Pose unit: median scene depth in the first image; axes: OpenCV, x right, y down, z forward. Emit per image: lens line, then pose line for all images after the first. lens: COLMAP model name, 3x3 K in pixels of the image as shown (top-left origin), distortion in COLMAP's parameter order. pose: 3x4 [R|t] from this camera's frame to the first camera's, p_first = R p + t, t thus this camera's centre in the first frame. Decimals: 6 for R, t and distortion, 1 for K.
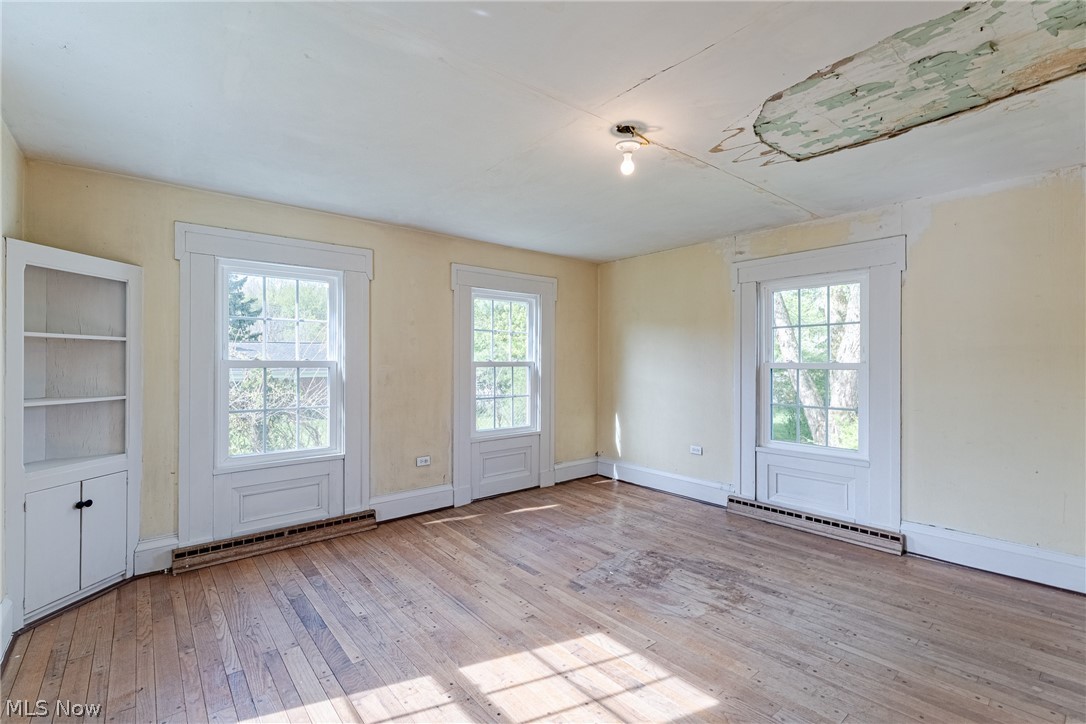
lens RADIAL K [[488.6, 0, 545.5], [0, 488.6, 362.2], [0, 0, 1]] dist [-0.000621, 0.000057]
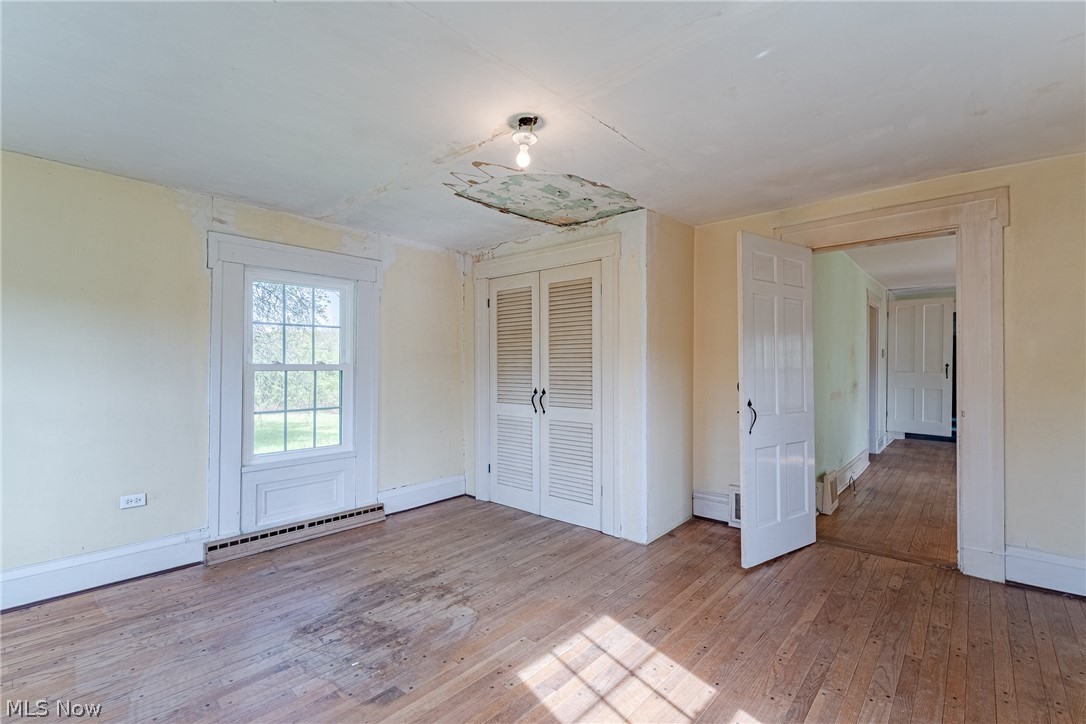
lens RADIAL K [[488.6, 0, 545.5], [0, 488.6, 362.2], [0, 0, 1]] dist [-0.000621, 0.000057]
pose [[-0.146314, 0.005920, 0.989220, -0.557980], [0.000878, 0.999982, -0.005854, 0.003942], [-0.989238, 0.000012, -0.146317, 0.777250]]
